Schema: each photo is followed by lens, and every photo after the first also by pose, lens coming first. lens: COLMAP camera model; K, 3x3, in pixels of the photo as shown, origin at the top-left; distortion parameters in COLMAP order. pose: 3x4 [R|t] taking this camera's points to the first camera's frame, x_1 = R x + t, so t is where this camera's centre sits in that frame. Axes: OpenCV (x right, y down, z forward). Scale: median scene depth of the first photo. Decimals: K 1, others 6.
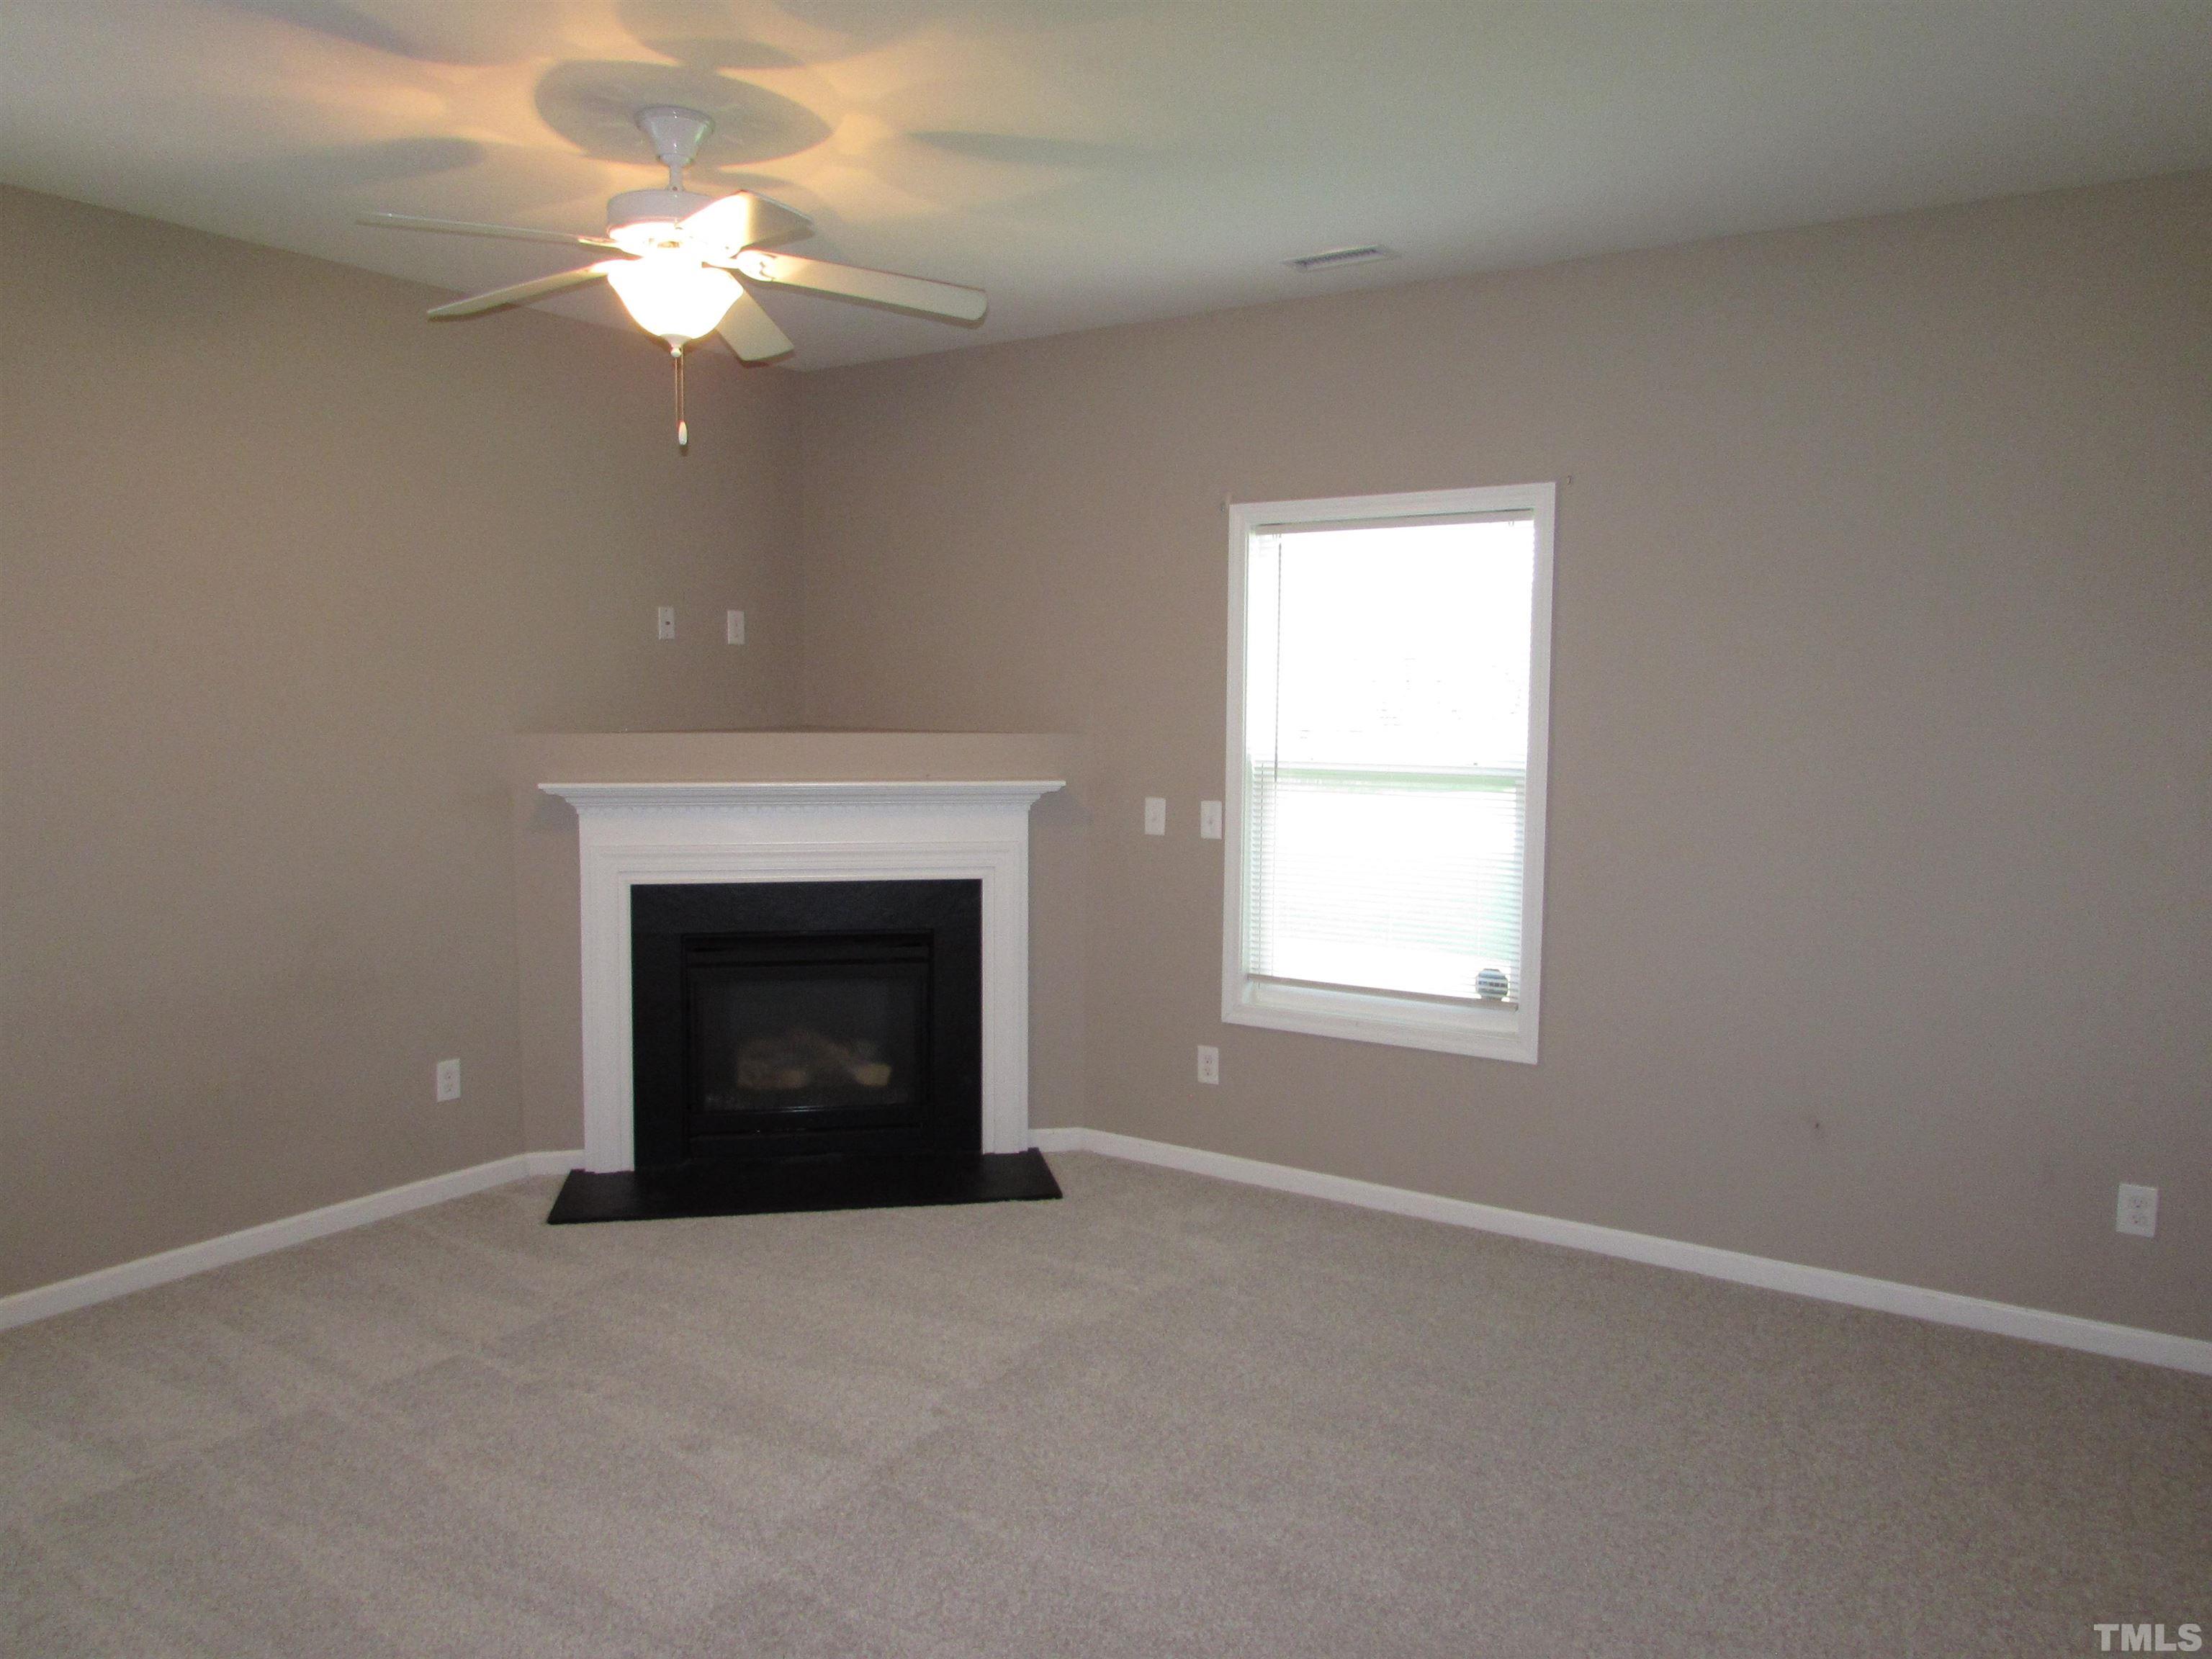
lens RADIAL K [[1558.1, 0, 1111.2], [0, 1558.1, 831.2], [0, 0, 1]] dist [-0.028281, 0.002811]
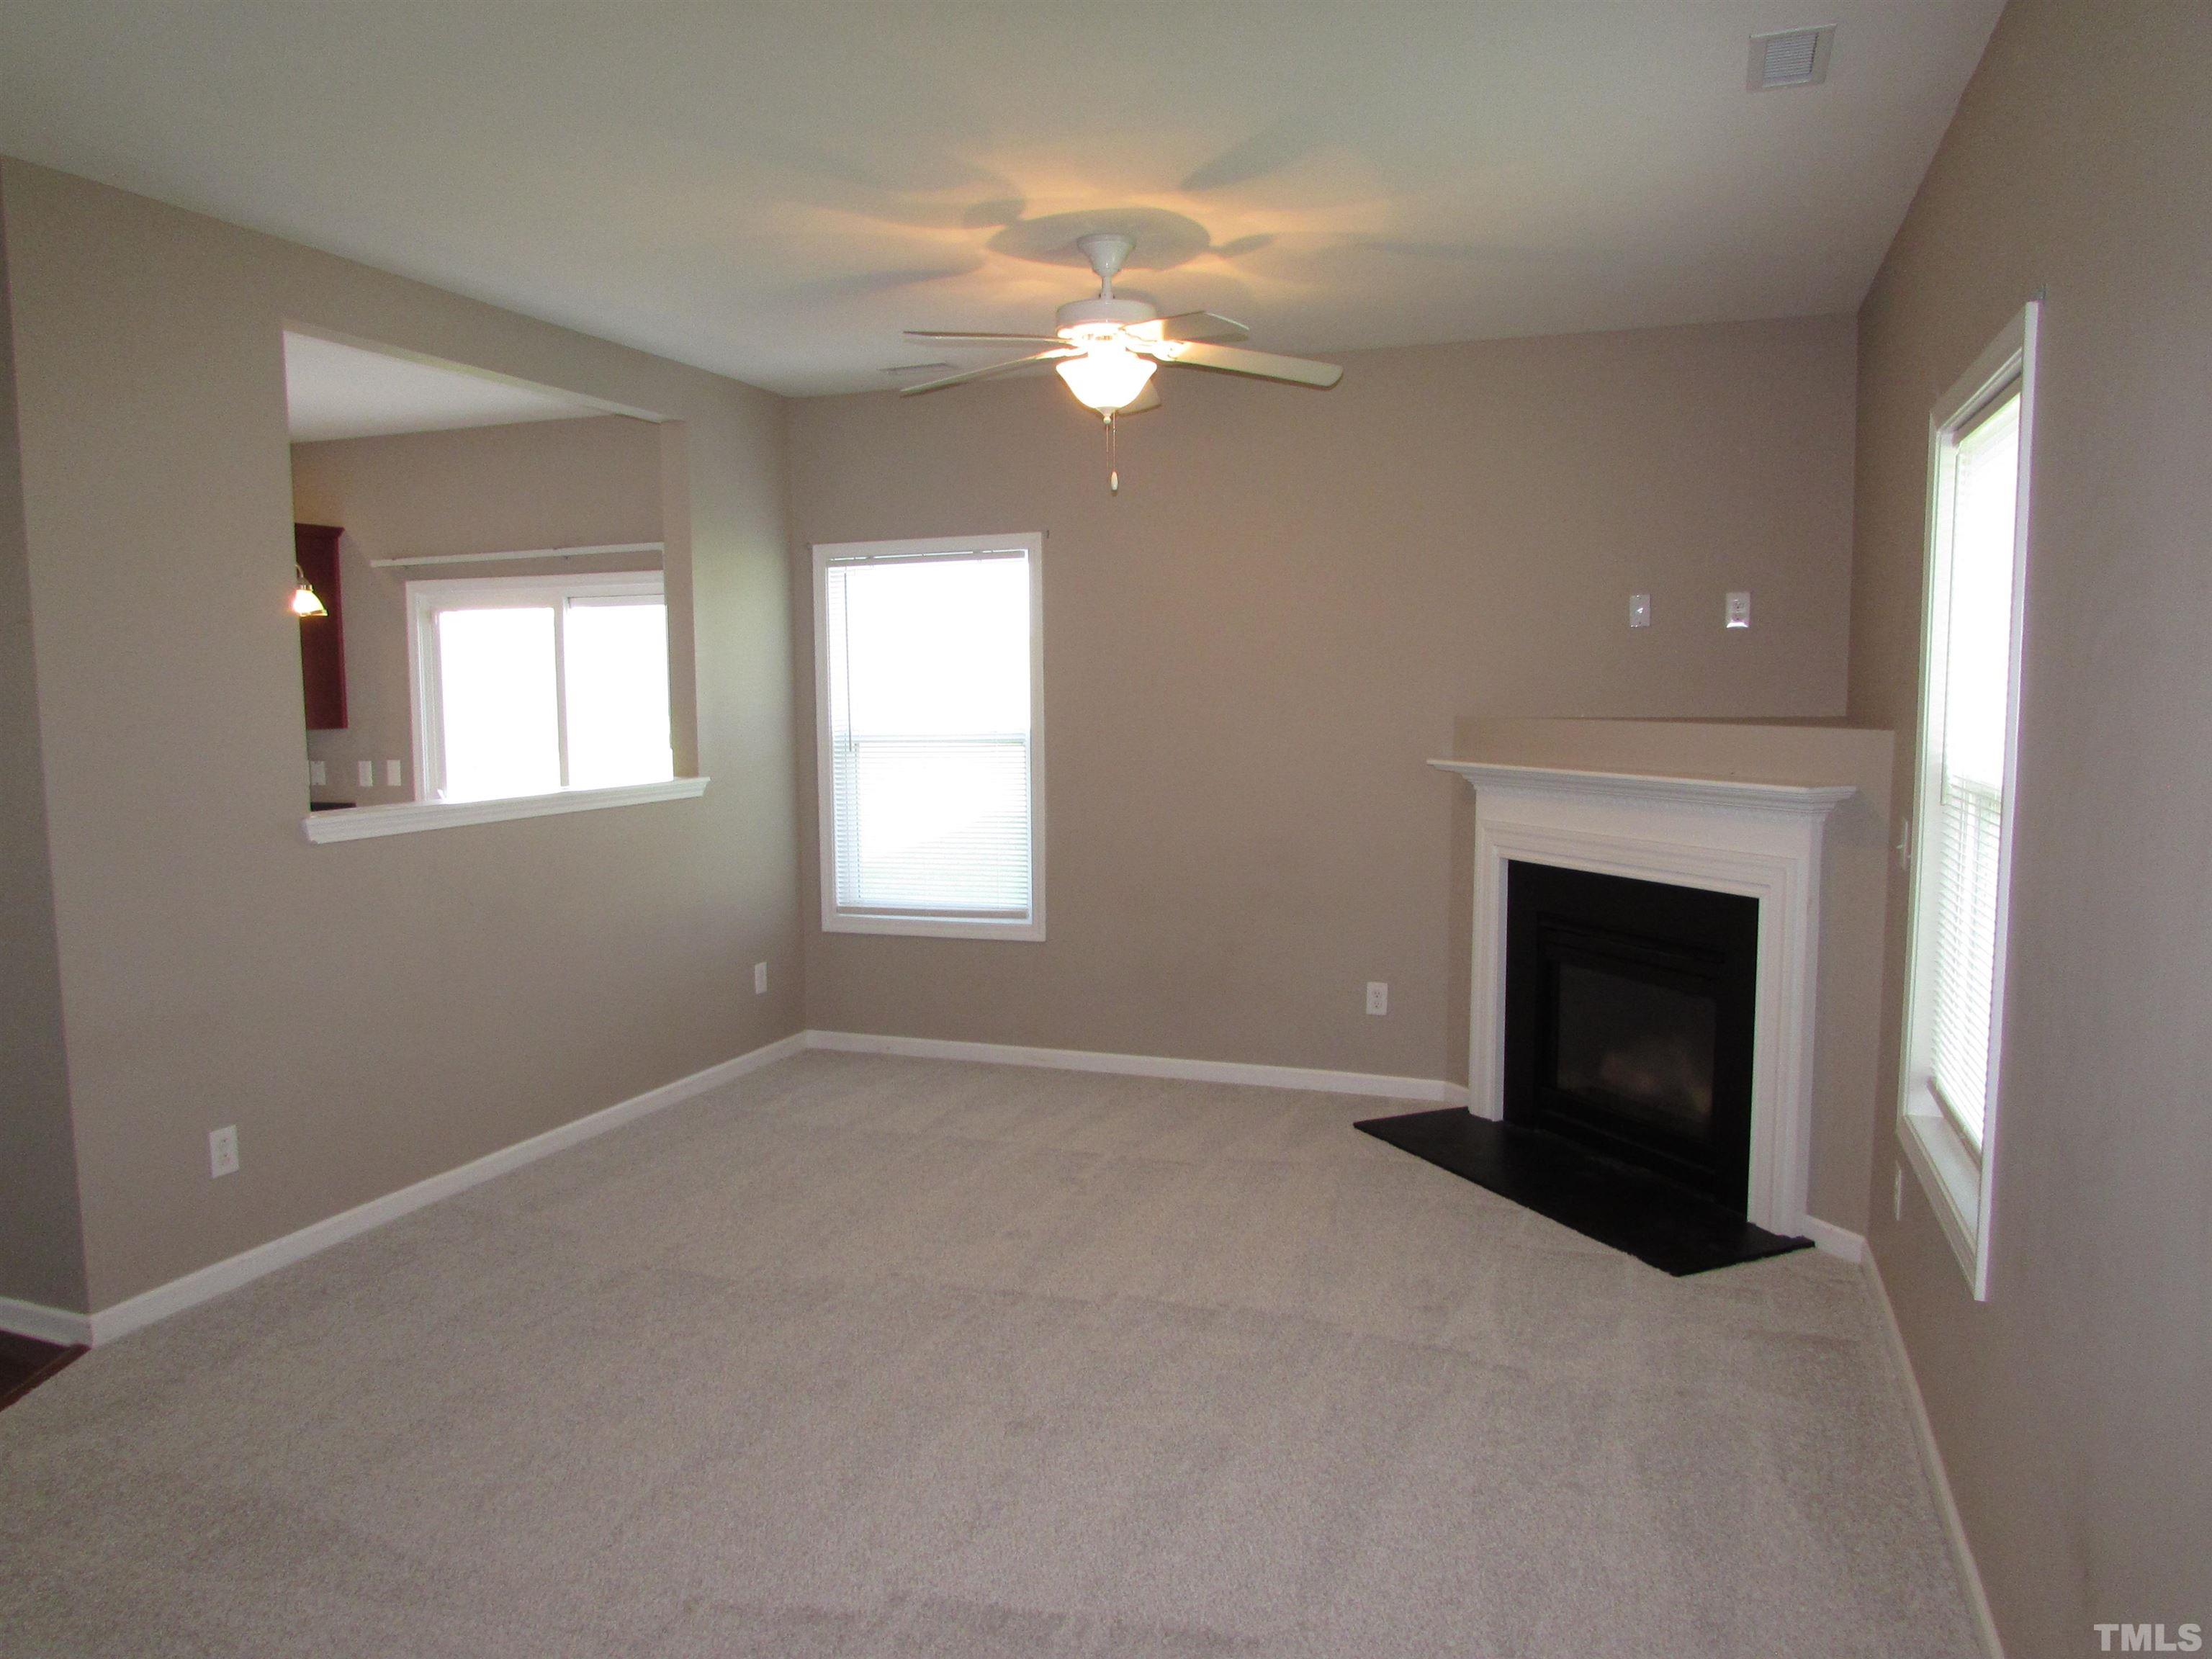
lens RADIAL K [[1558.1, 0, 1107.4], [0, 1558.1, 821.1], [0, 0, 1]] dist [-0.028281, 0.002811]
pose [[0.235514, 0.079134, -0.968644, 0.732932], [-0.082615, 0.994702, 0.061176, -0.038129], [0.968353, 0.065617, 0.240804, 0.511260]]
